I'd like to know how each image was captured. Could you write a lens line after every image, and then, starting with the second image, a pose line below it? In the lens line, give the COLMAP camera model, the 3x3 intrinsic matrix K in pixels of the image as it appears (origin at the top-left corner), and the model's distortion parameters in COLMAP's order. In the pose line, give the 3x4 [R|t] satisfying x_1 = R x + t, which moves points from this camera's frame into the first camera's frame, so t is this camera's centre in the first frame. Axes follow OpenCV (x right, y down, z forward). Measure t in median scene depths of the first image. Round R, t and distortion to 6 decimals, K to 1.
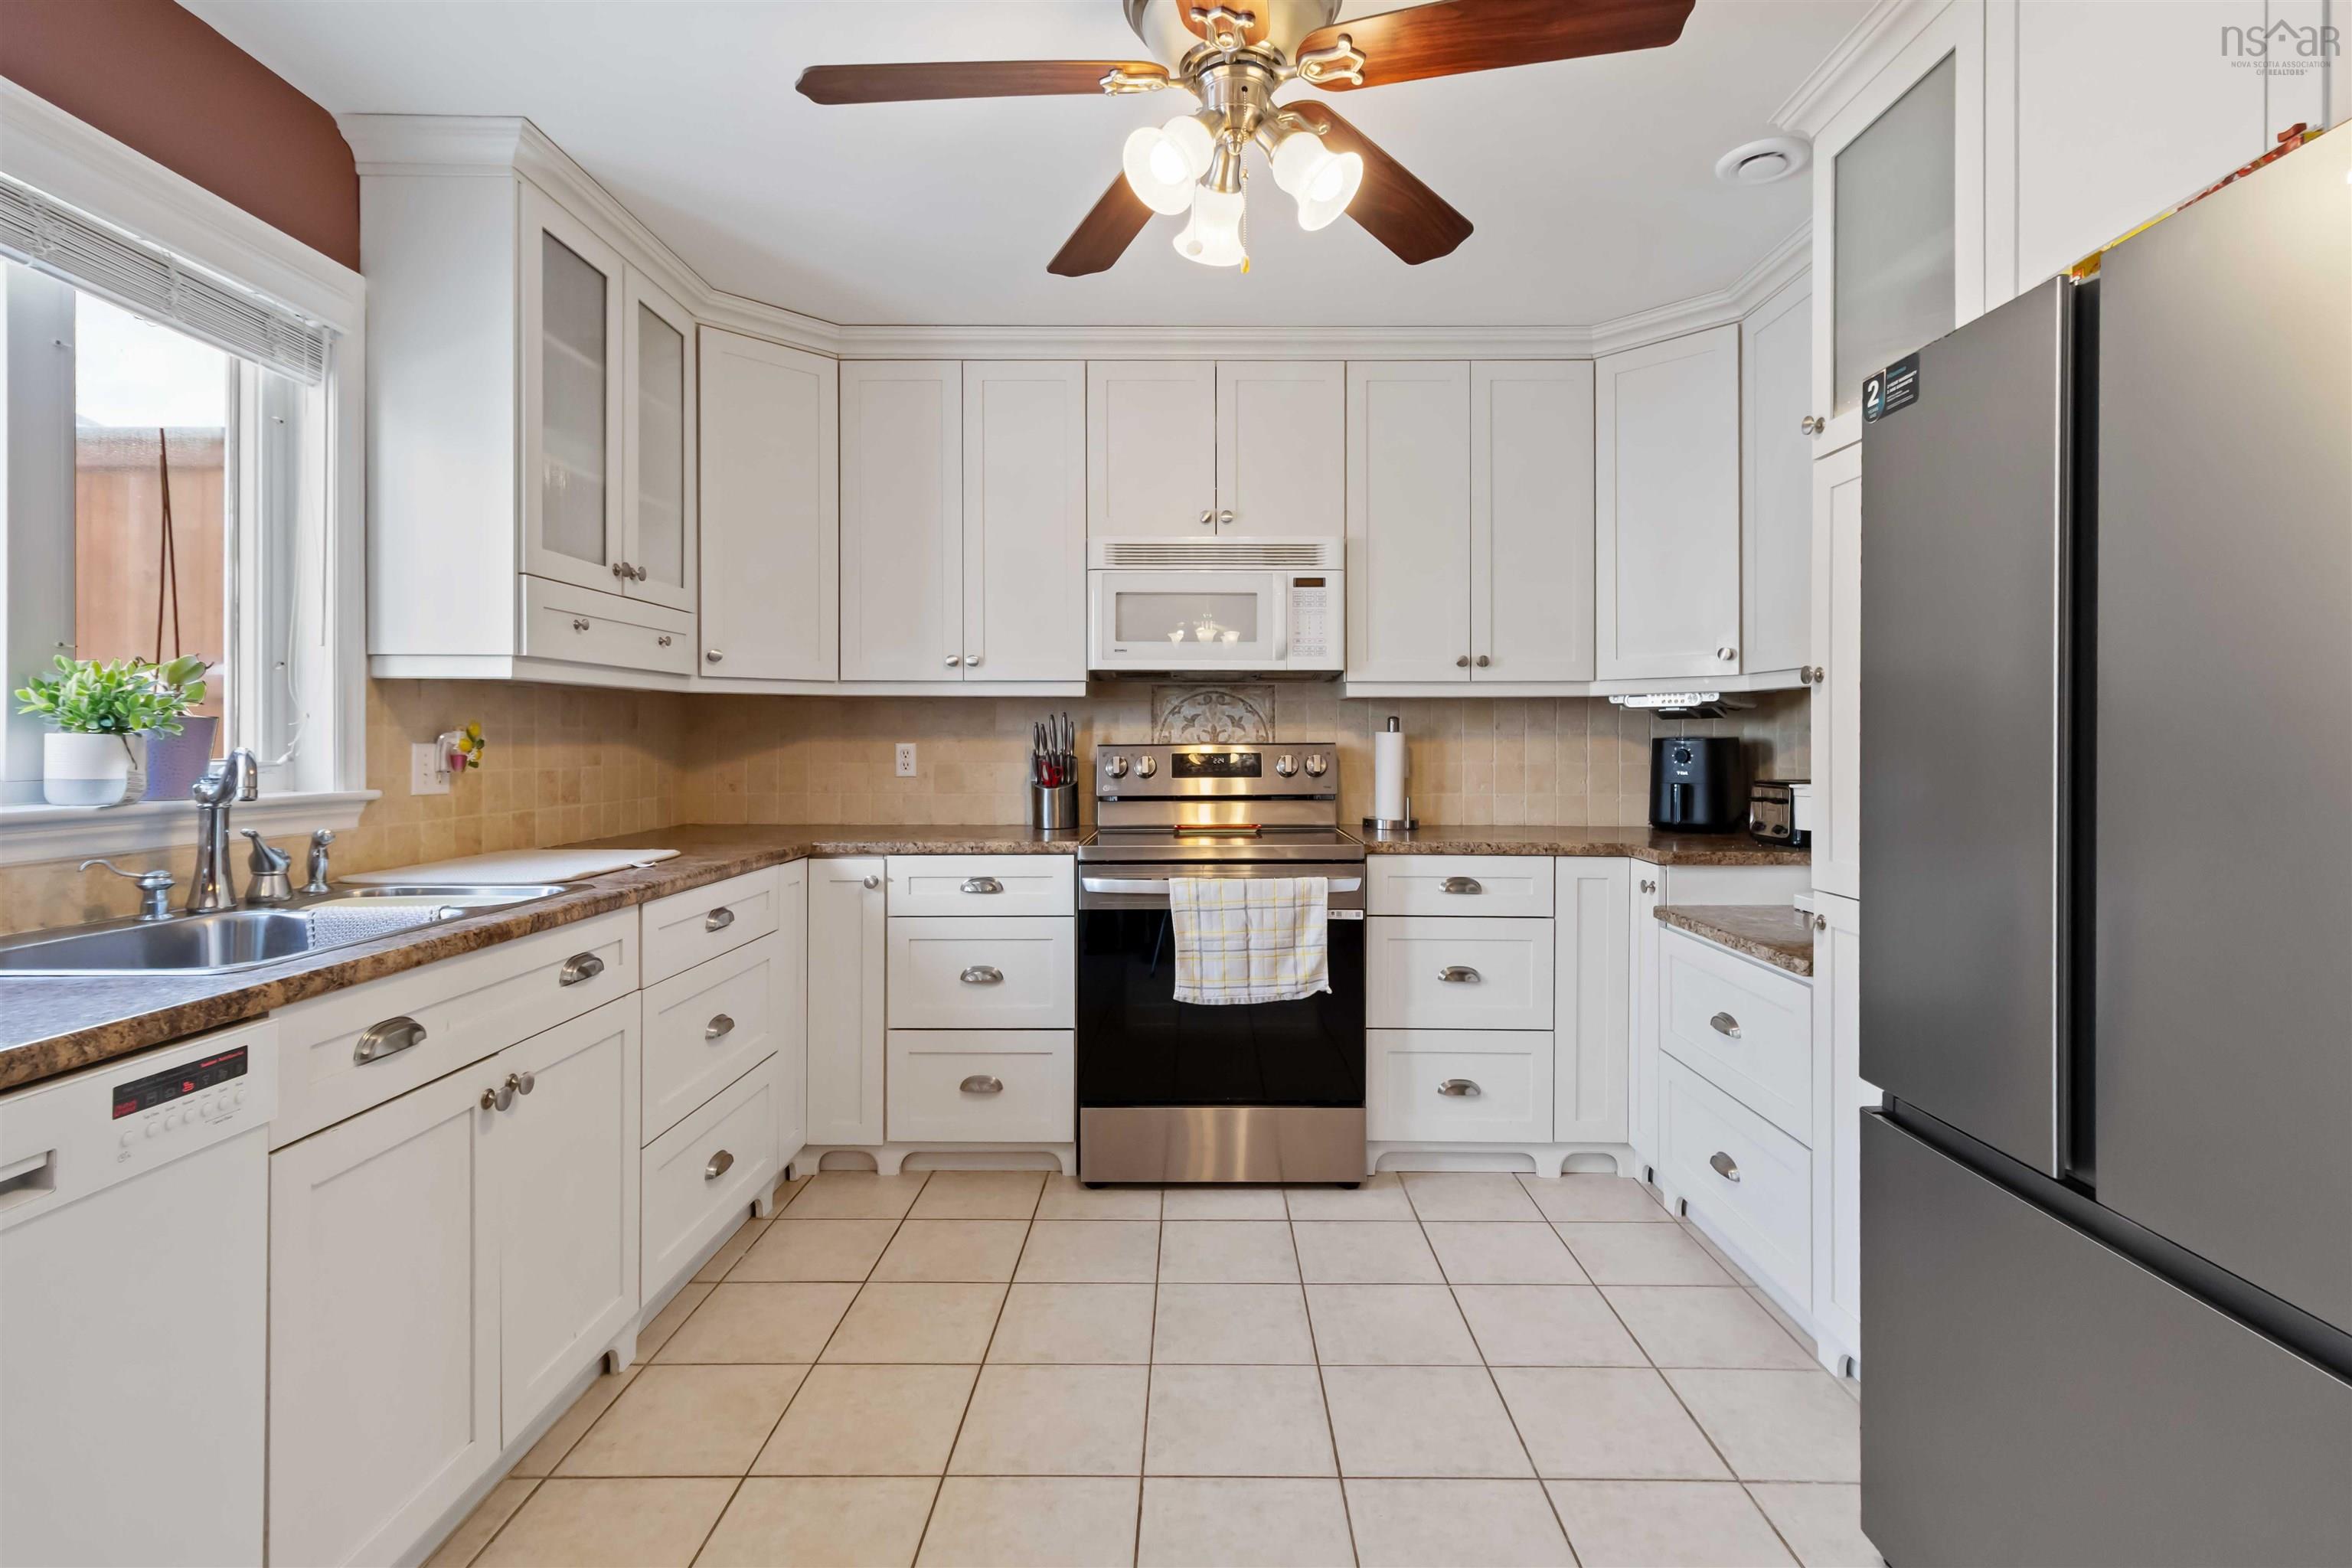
lens RADIAL K [[1101.1, 0, 1189.4], [0, 1101.1, 737.3], [0, 0, 1]] dist [0.000450, -0.000107]
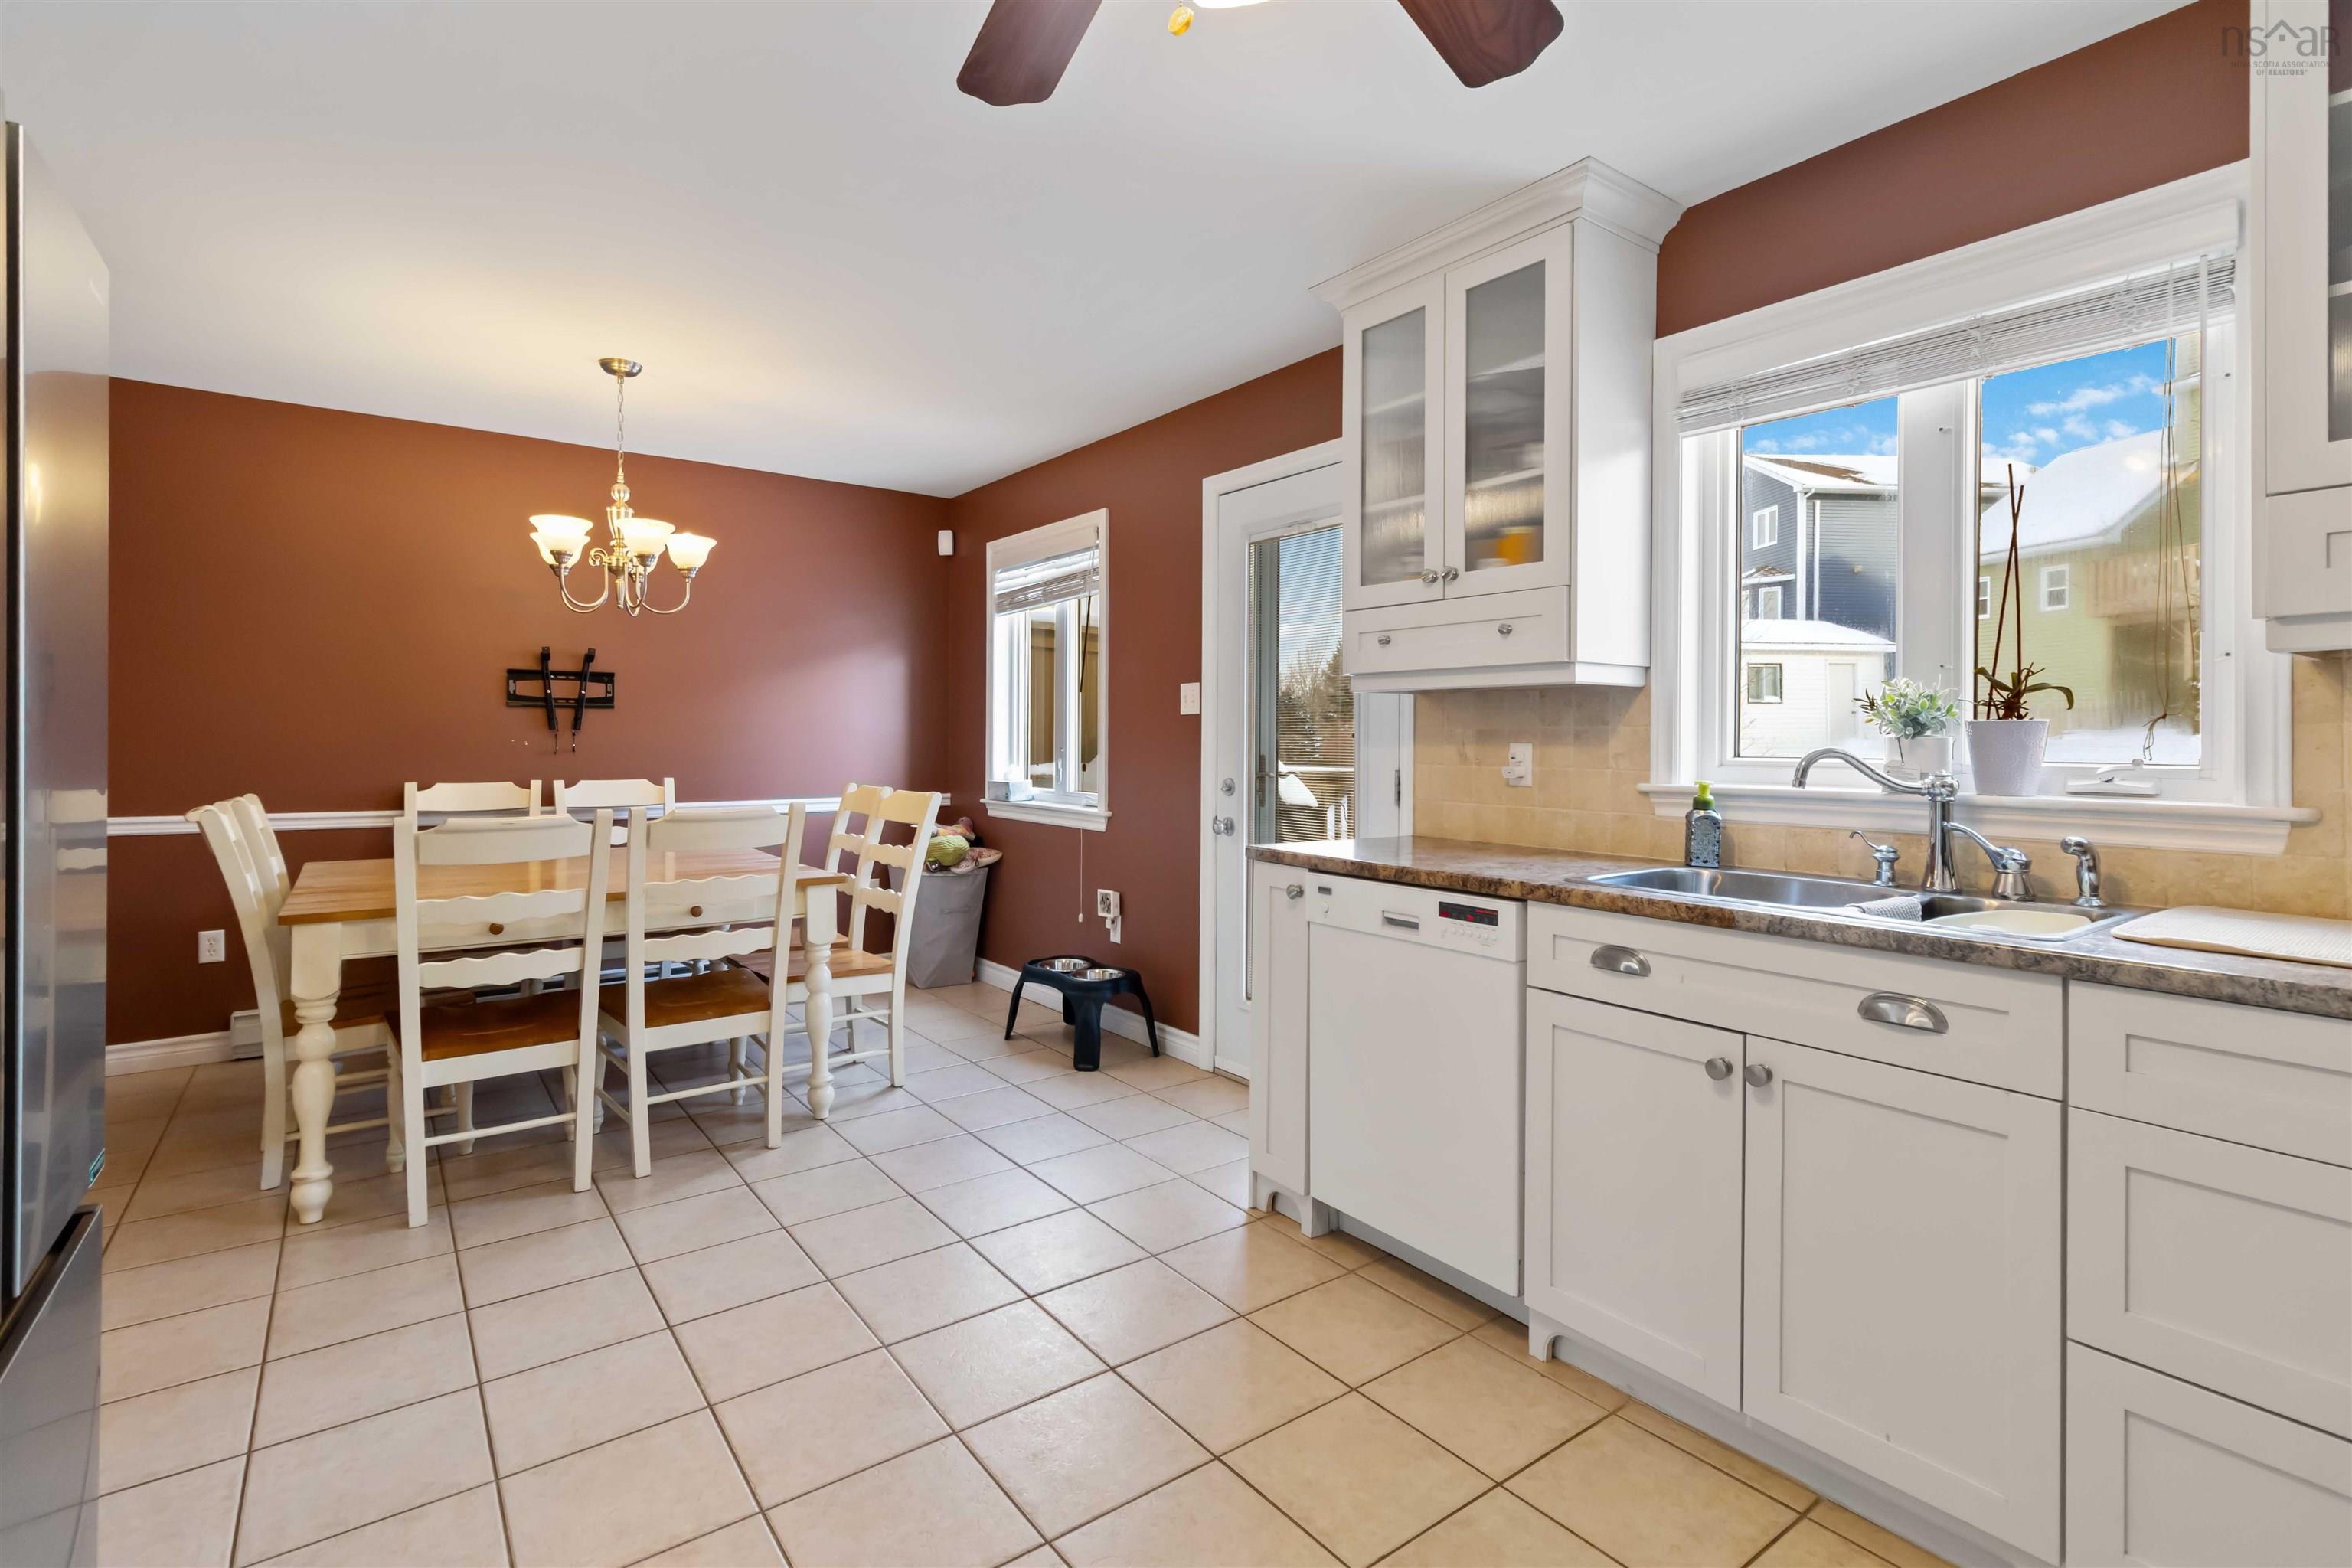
lens RADIAL K [[1101.1, 0, 1189.4], [0, 1101.1, 737.3], [0, 0, 1]] dist [0.000450, -0.000107]
pose [[-0.796792, -0.004963, -0.604233, 0.256258], [-0.003786, 0.999988, -0.003222, 0.003009], [0.604242, -0.000279, -0.796801, 0.878678]]
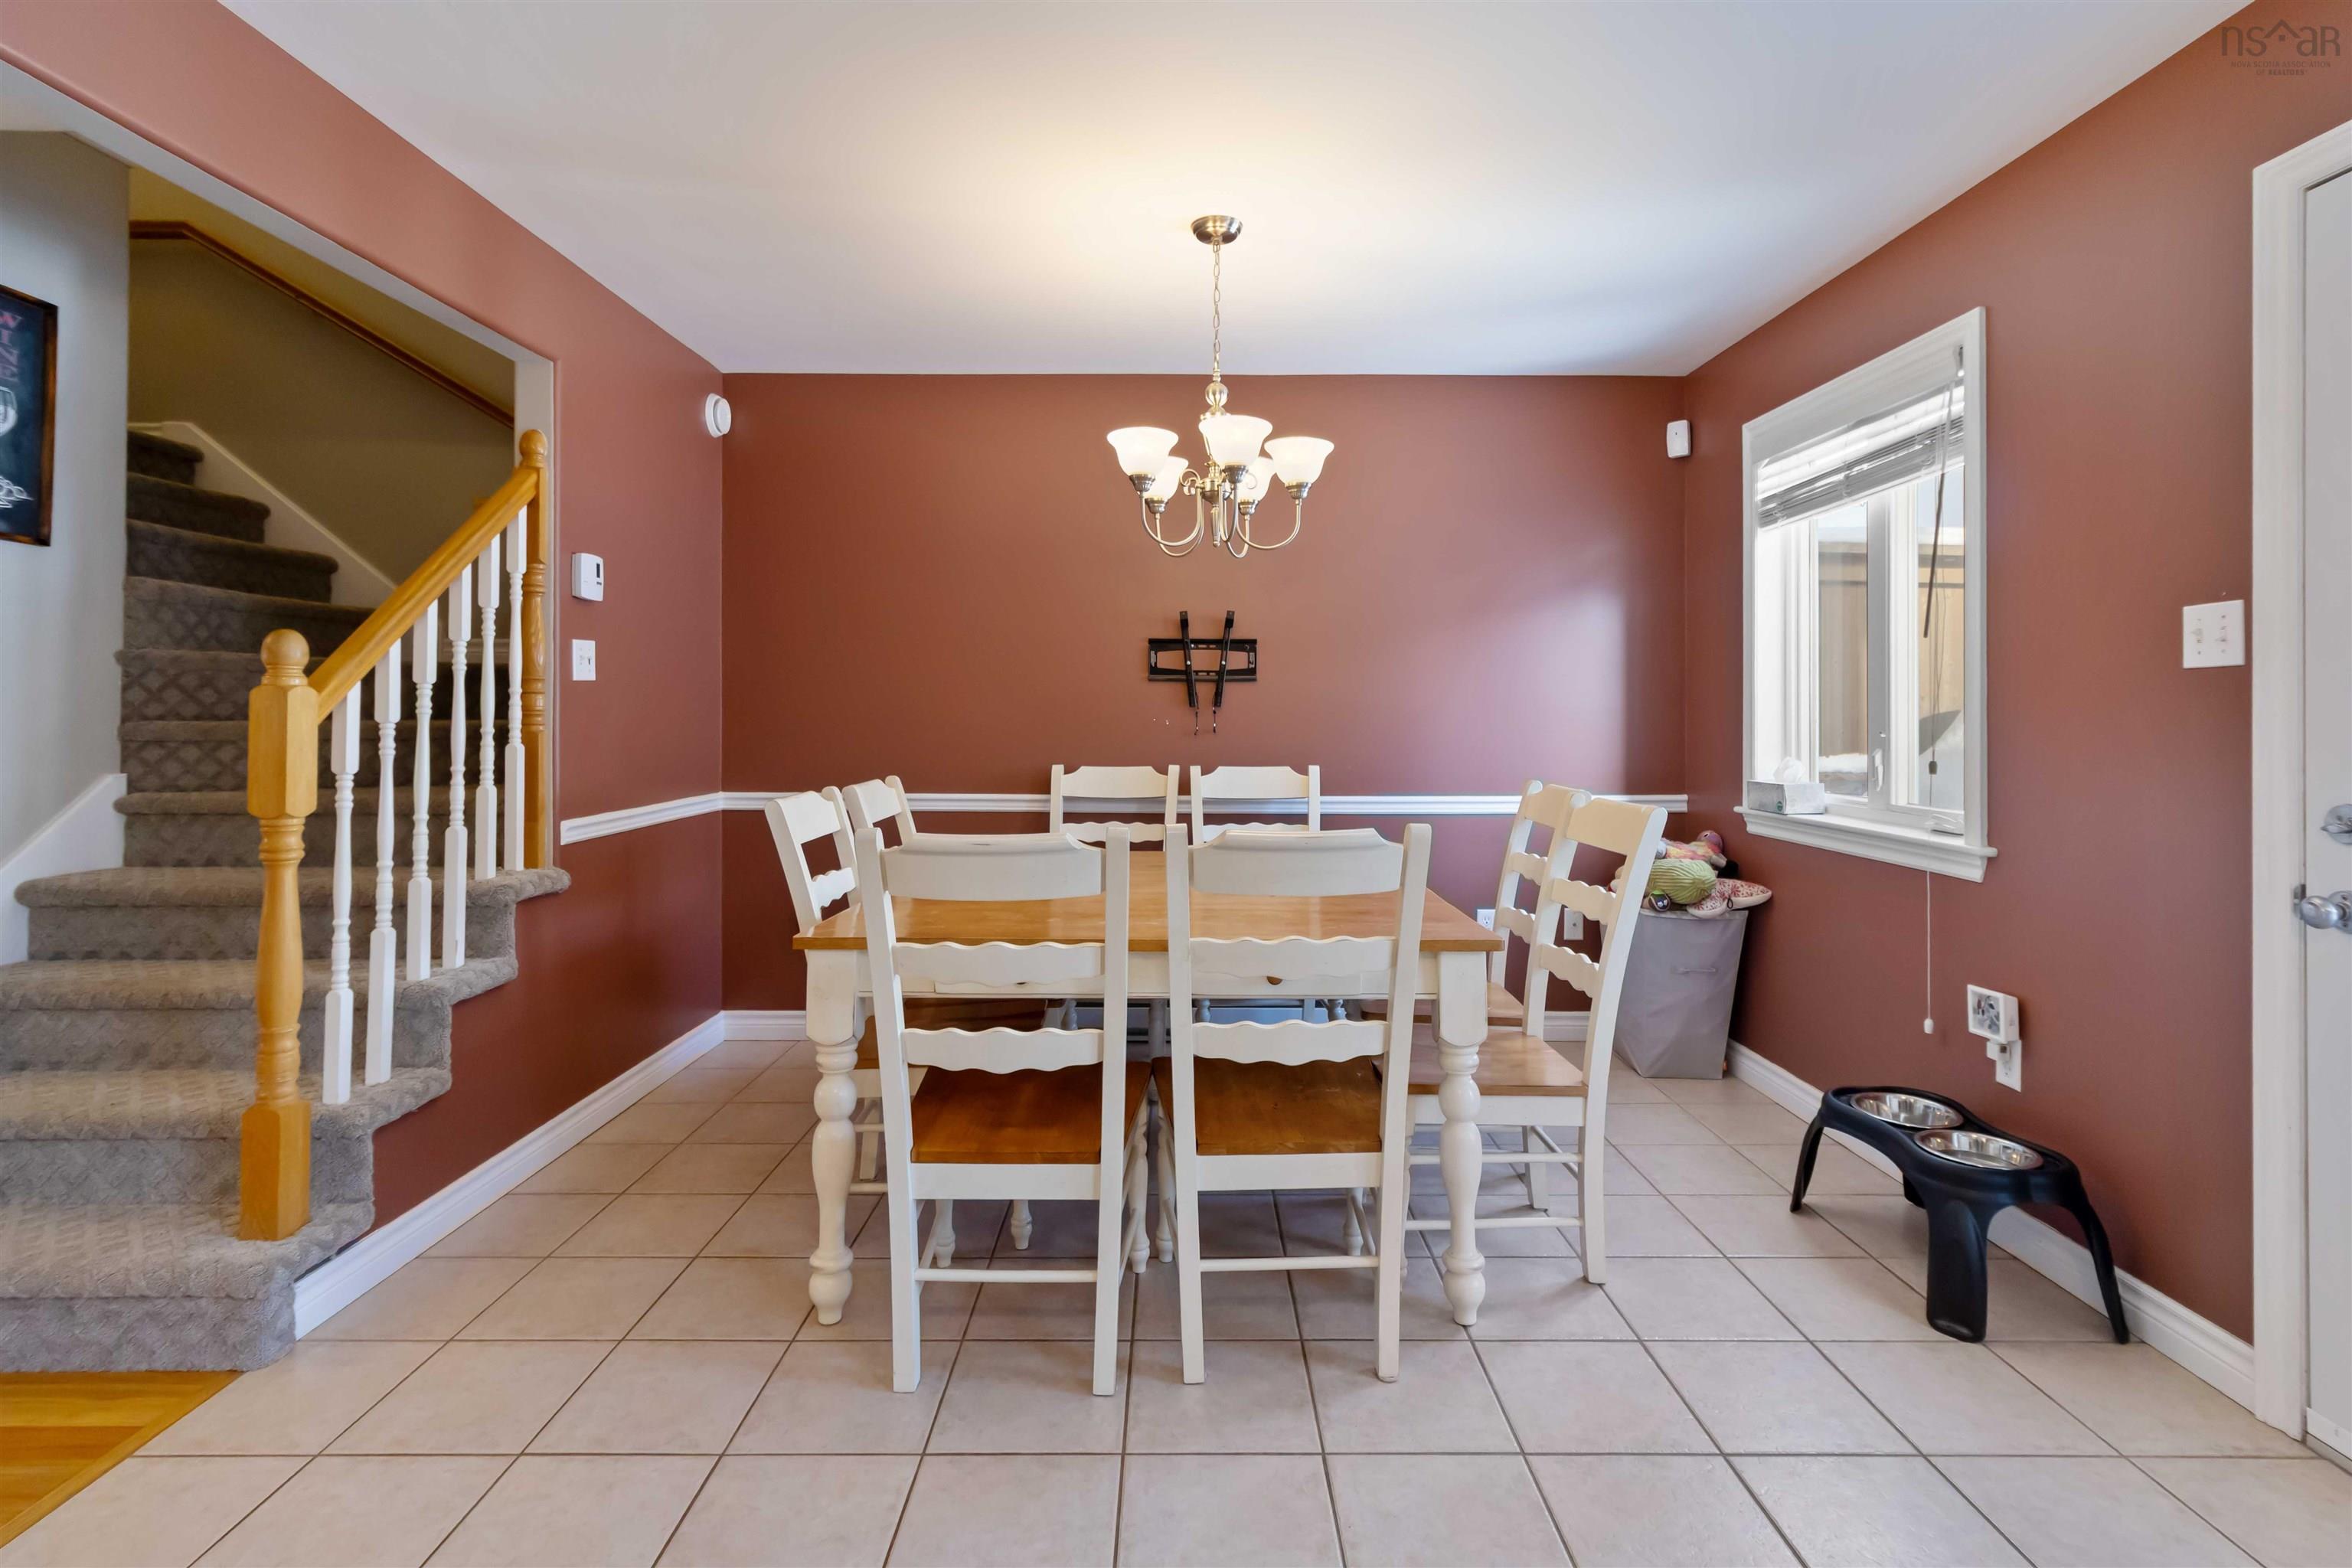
lens RADIAL K [[1118.3, 0, 1180.1], [0, 1118.3, 708.7], [0, 0, 1]] dist [0.006096, 0.000549]
pose [[-0.999971, -0.002978, -0.006962, 0.055709], [-0.002935, 0.999977, -0.006113, 0.001209], [0.006980, -0.006093, -0.999957, 0.459473]]
